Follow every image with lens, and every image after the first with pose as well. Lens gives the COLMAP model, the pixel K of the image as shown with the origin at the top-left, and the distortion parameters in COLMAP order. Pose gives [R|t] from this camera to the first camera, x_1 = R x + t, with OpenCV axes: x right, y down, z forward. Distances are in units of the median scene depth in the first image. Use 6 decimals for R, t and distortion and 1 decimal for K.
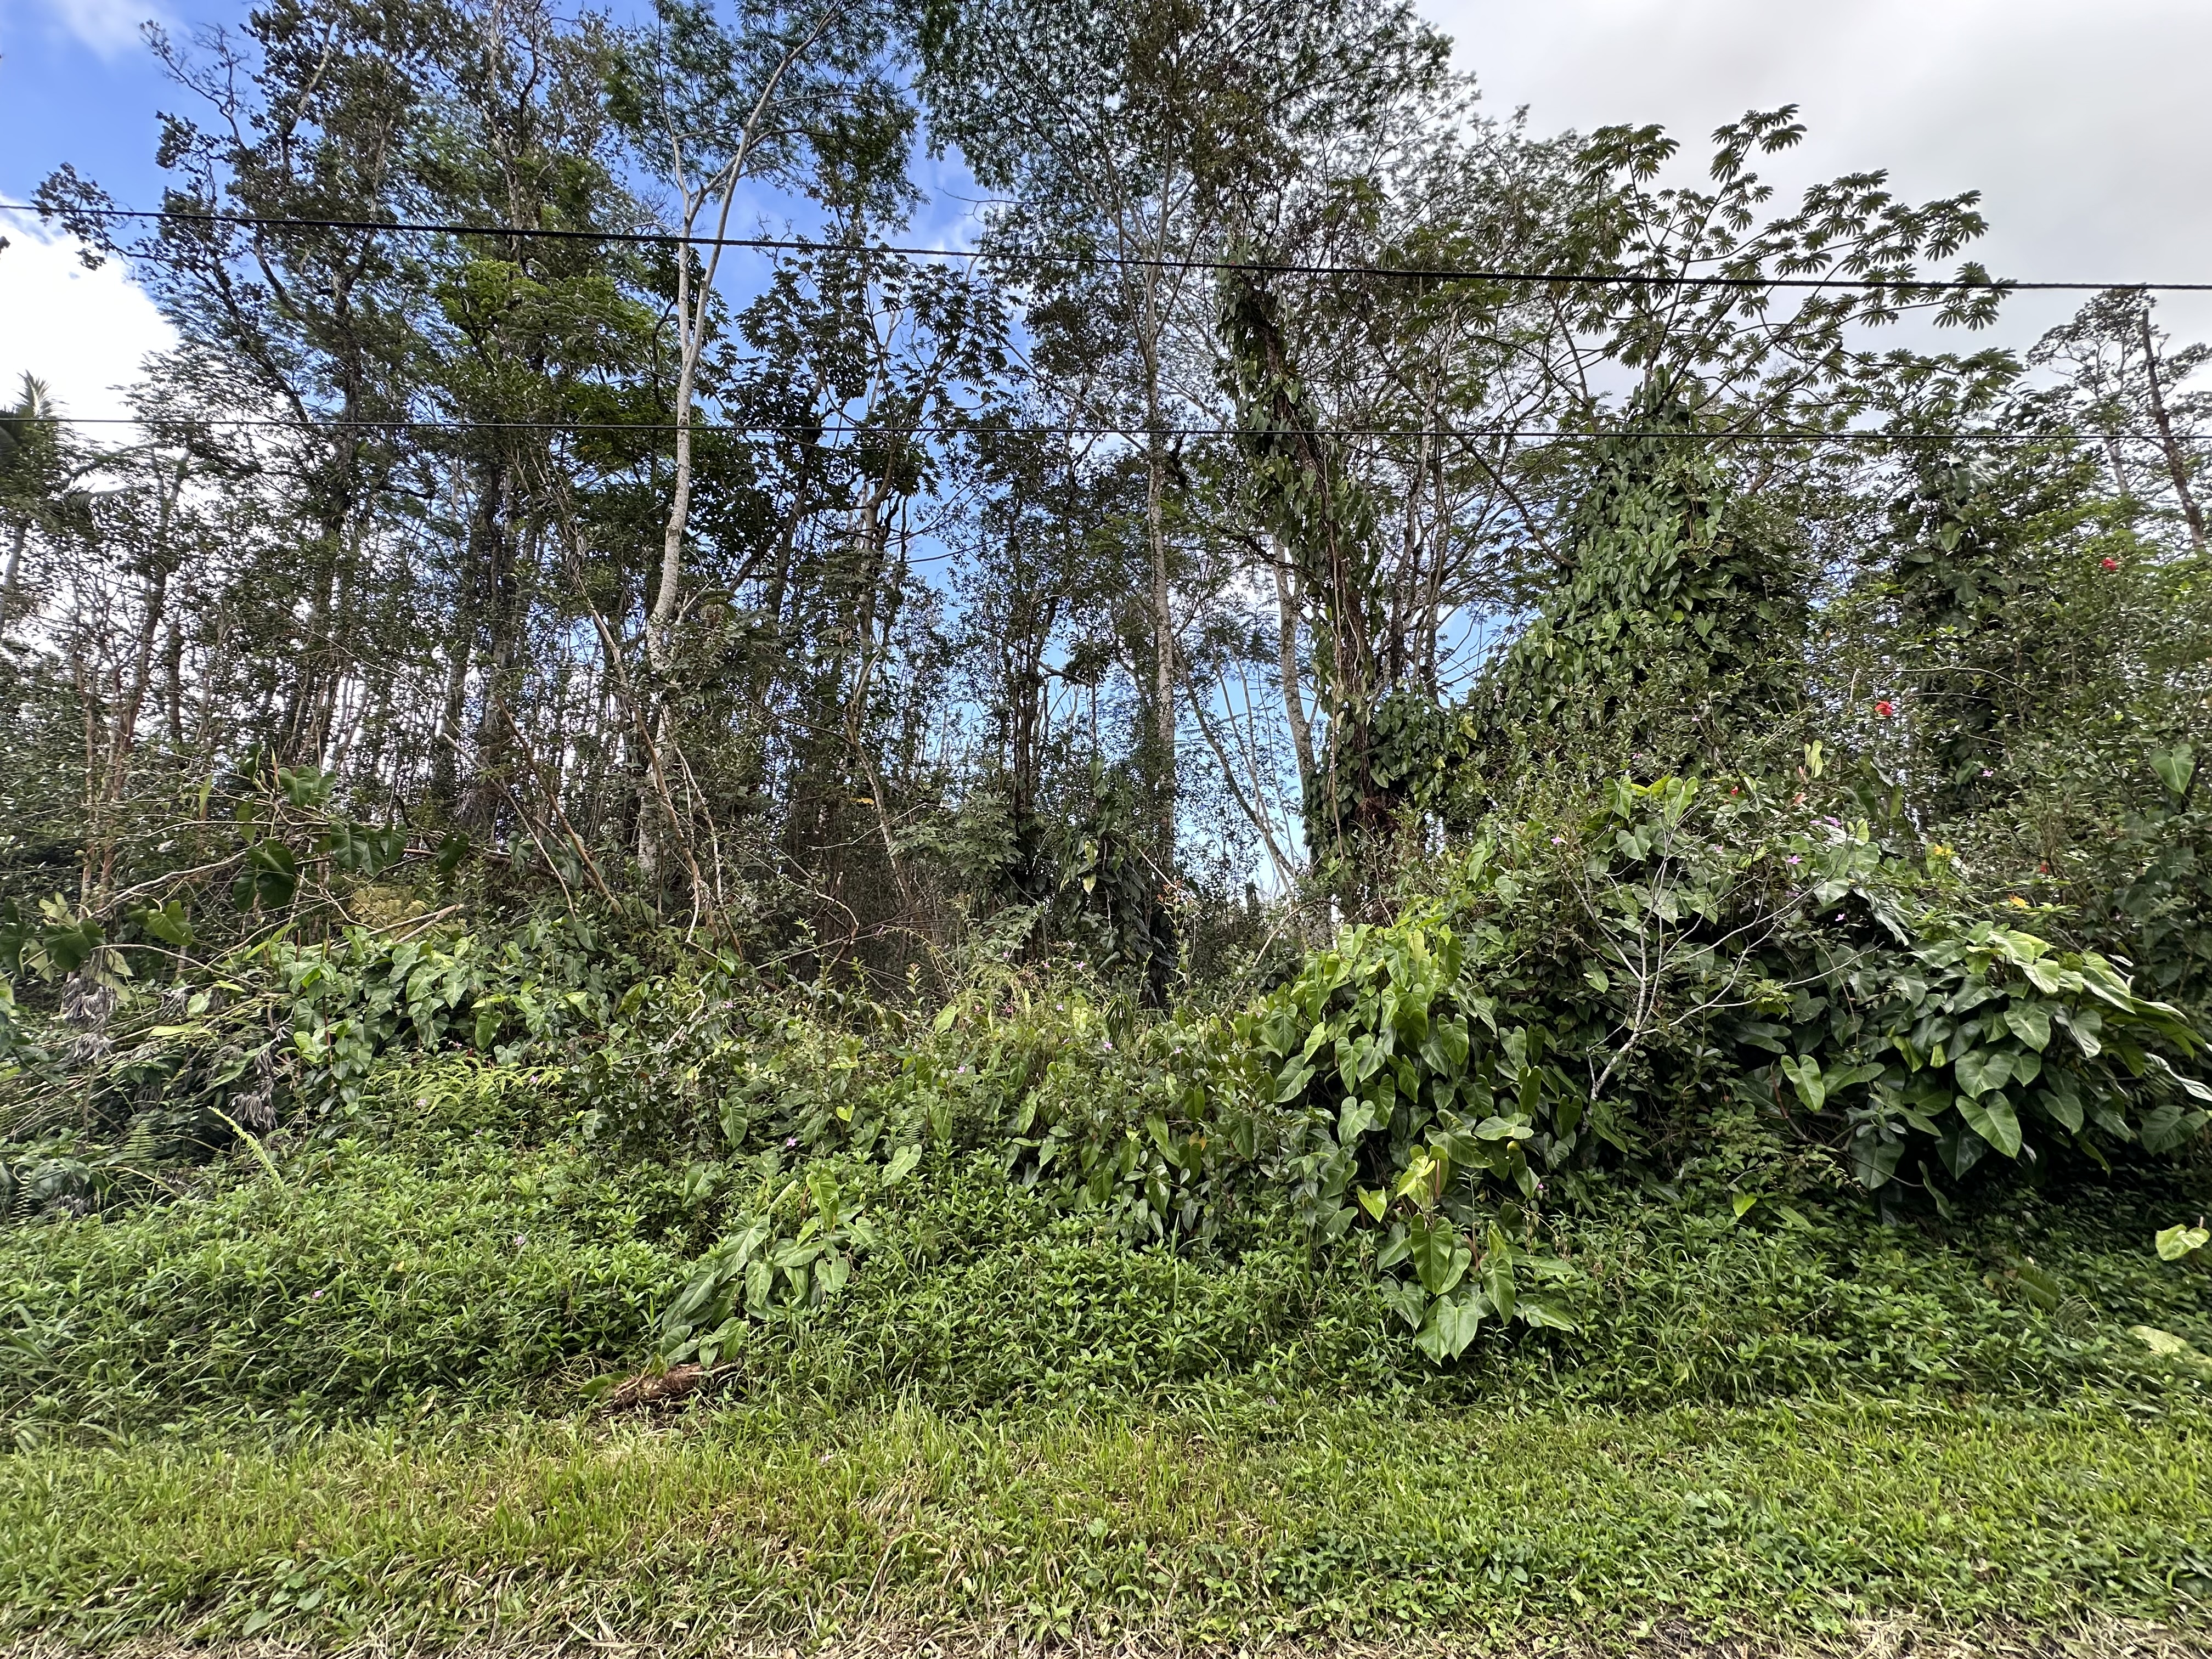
lens RADIAL K [[887.5, 0, 1110.8], [0, 887.5, 831.1], [0, 0, 1]] dist [0.003234, -0.000490]
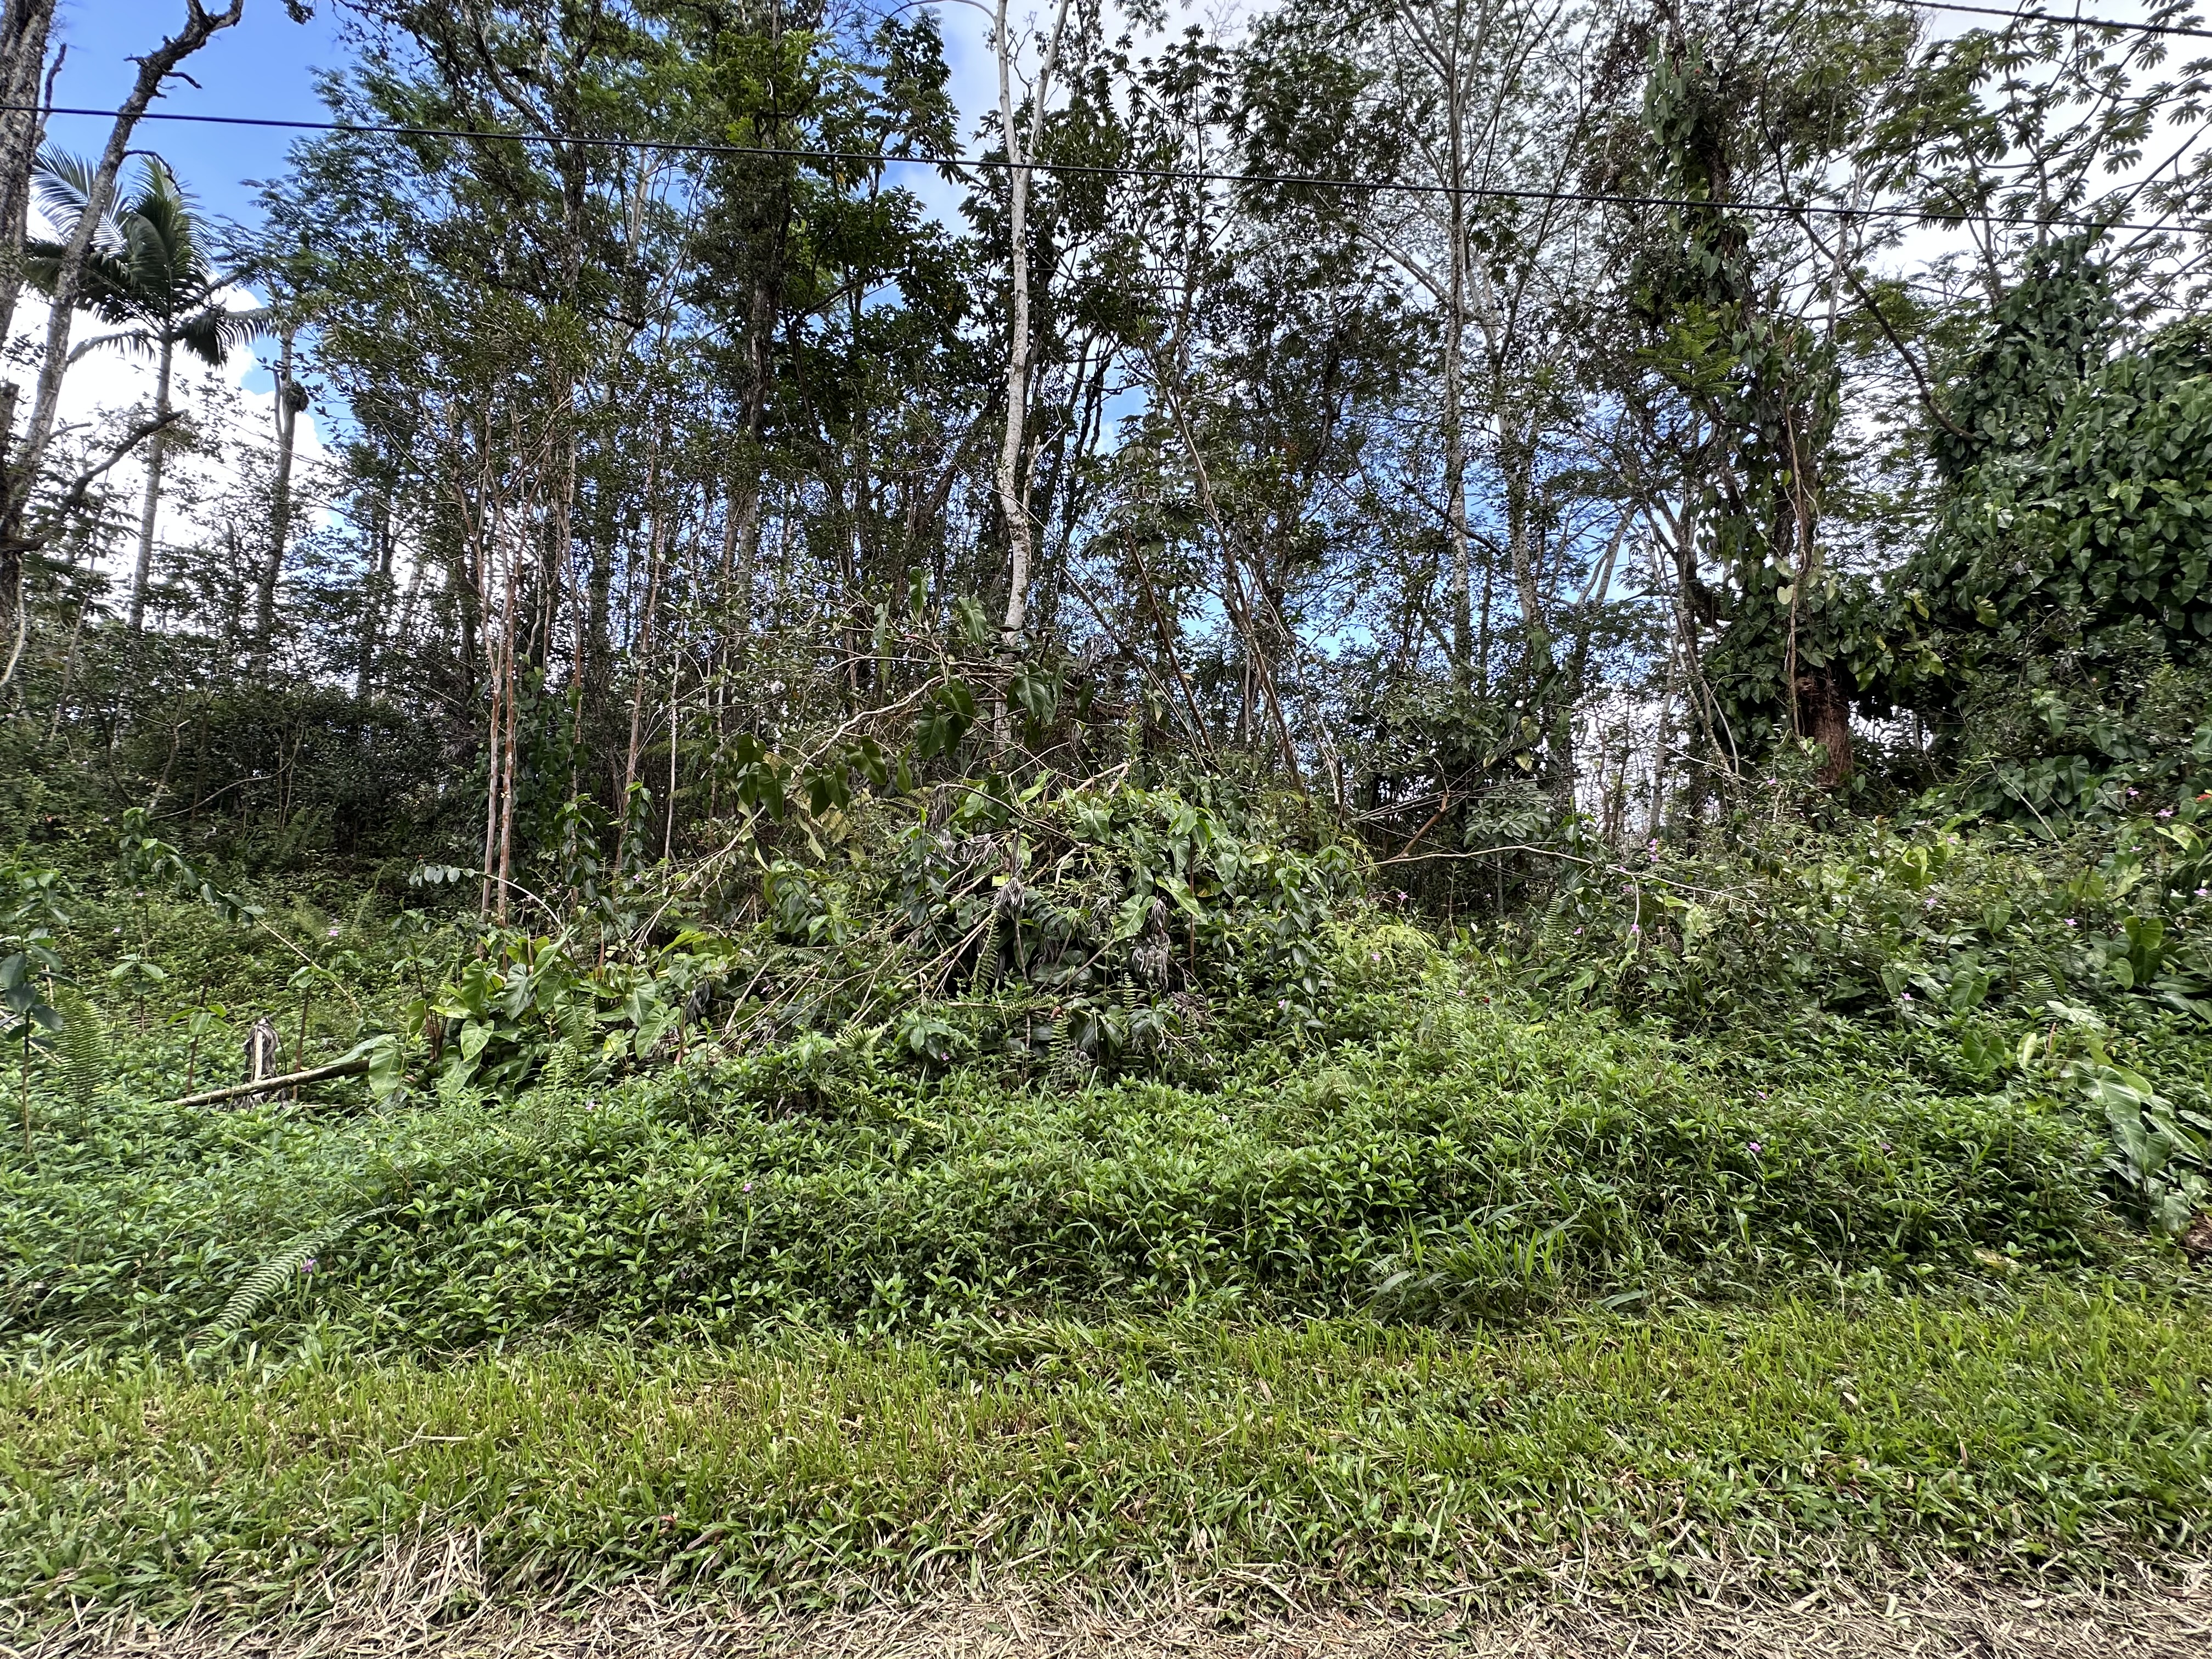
lens RADIAL K [[887.5, 0, 1104.2], [0, 887.5, 826.6], [0, 0, 1]] dist [0.003234, -0.000490]
pose [[0.998903, 0.011615, 0.045361, -0.594179], [-0.016097, 0.994886, 0.099714, 0.044061], [-0.043971, -0.100335, 0.993982, 0.076838]]
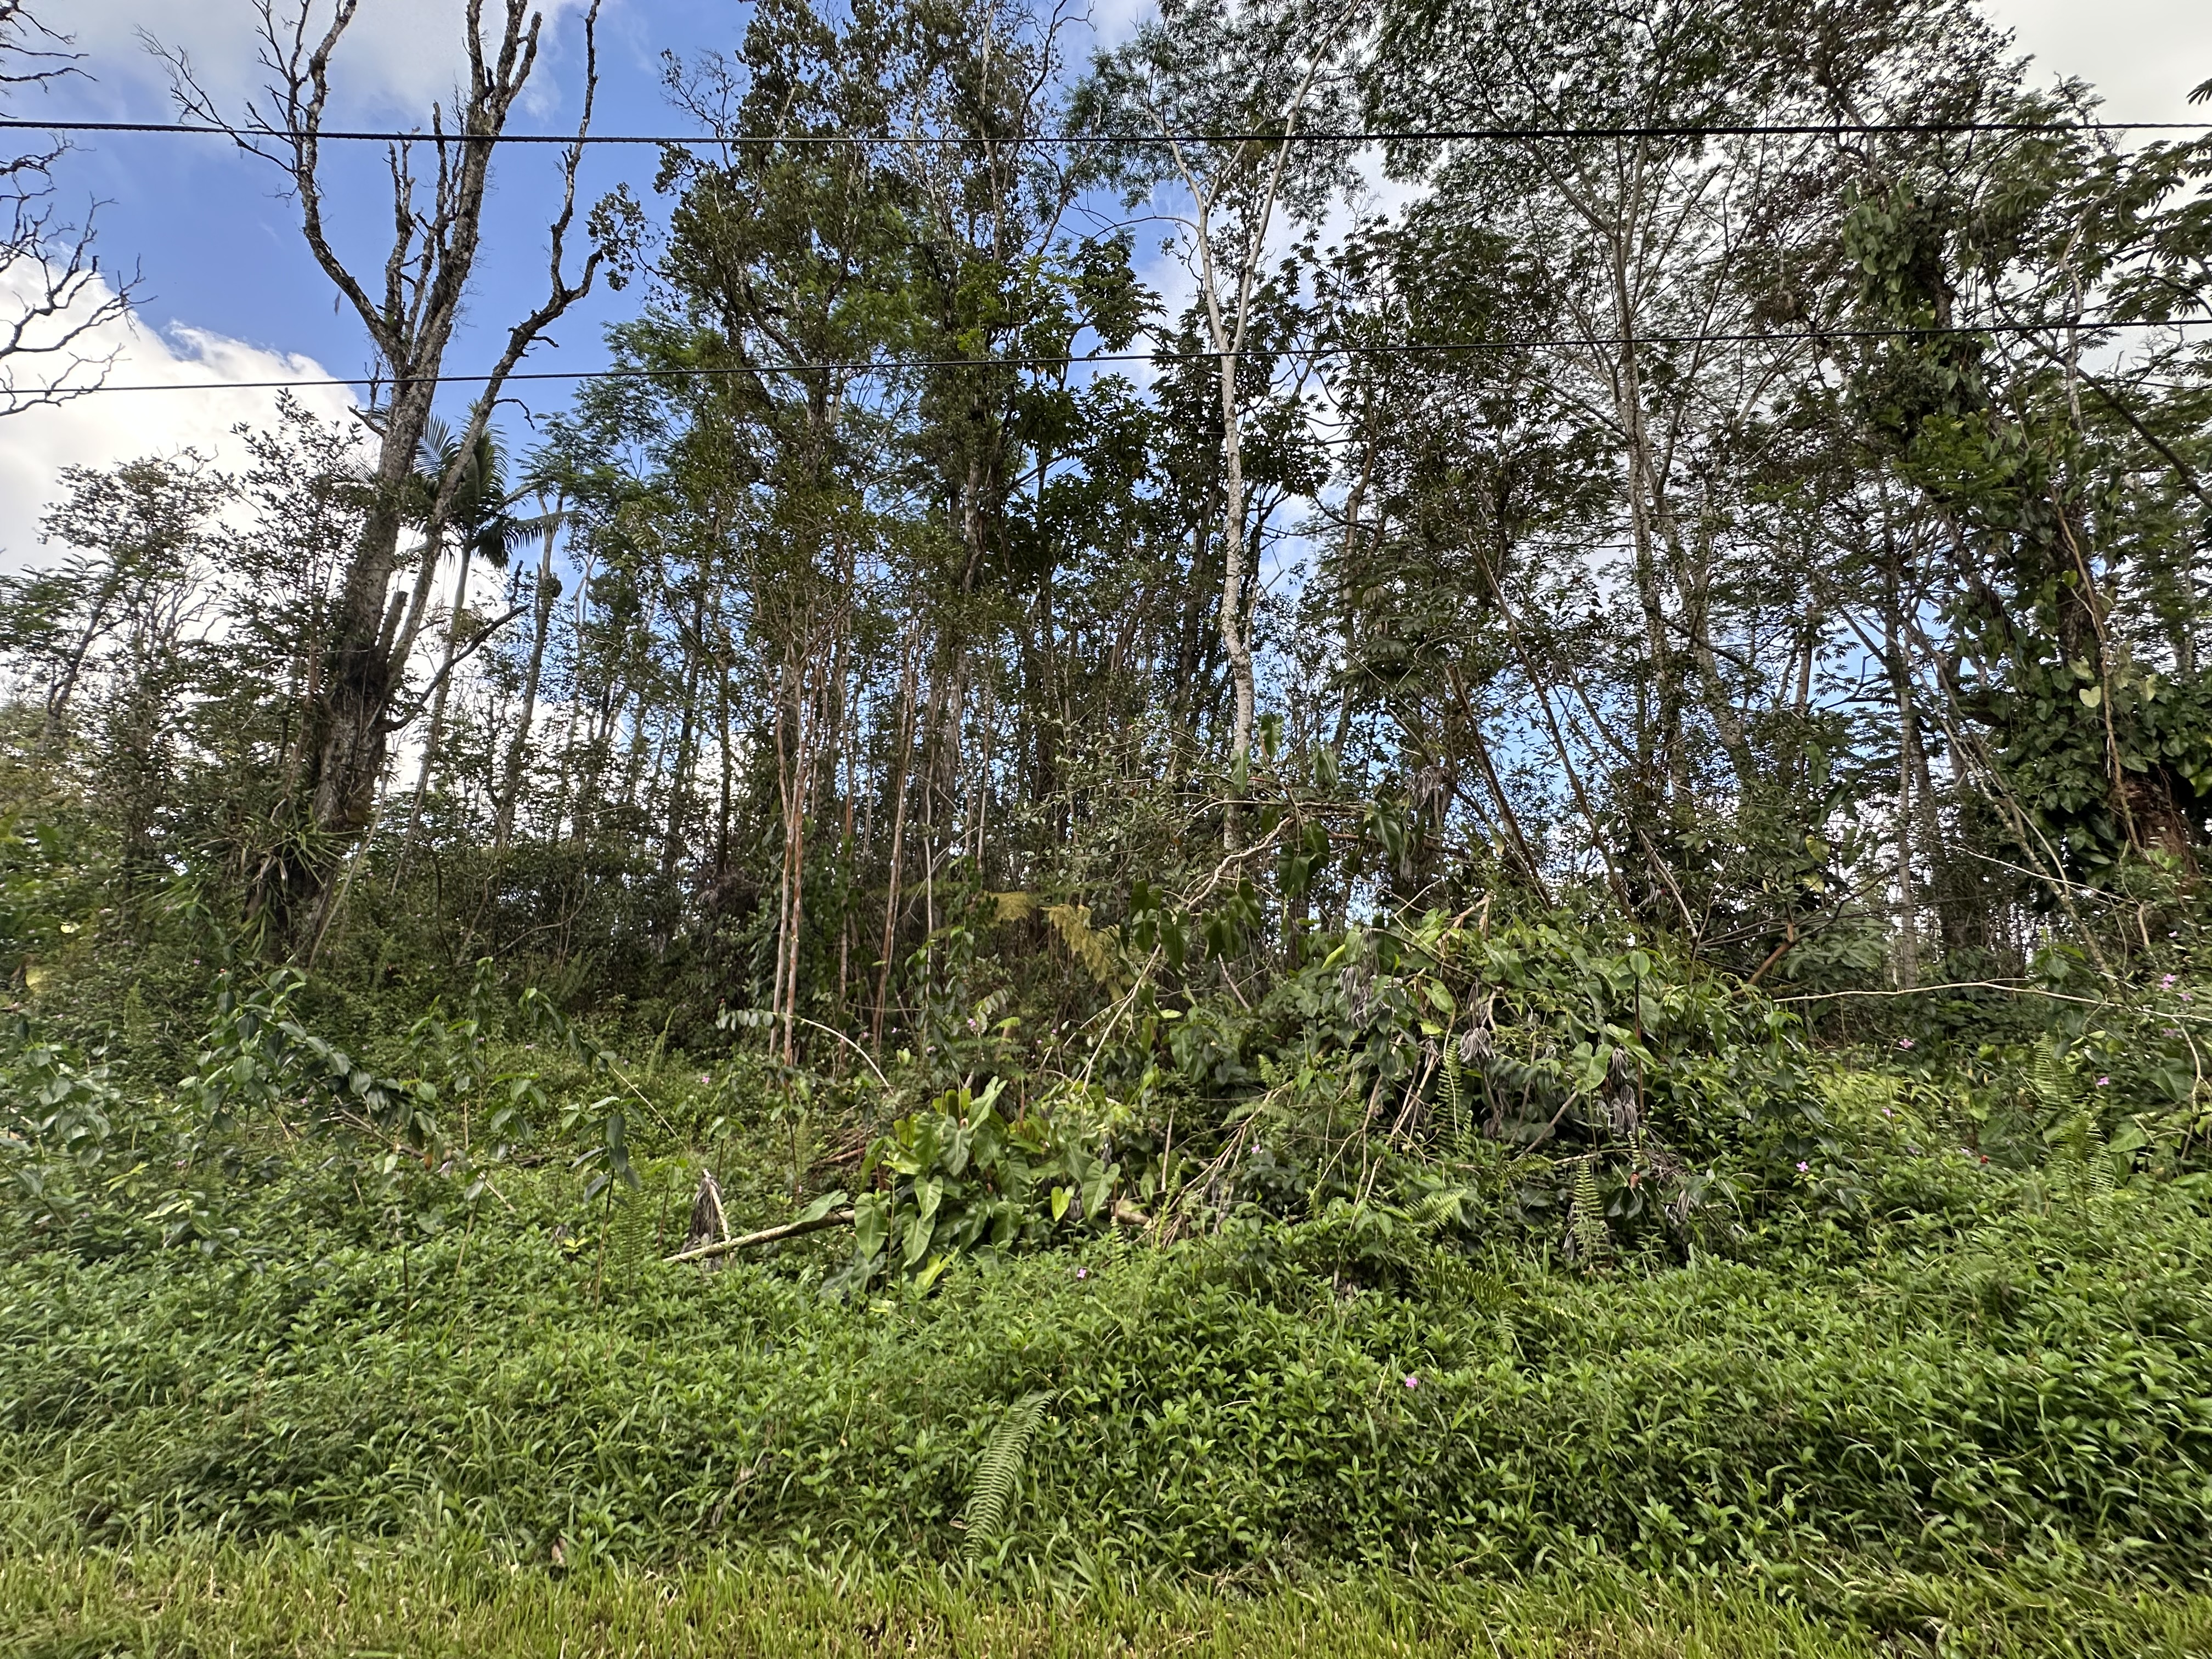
lens RADIAL K [[887.5, 0, 1096.6], [0, 887.5, 823.1], [0, 0, 1]] dist [0.003234, -0.000490]
pose [[0.998124, -0.012049, -0.060027, -0.788899], [0.009394, 0.998974, -0.044310, 0.034034], [0.060500, 0.043662, 0.997213, 0.079340]]
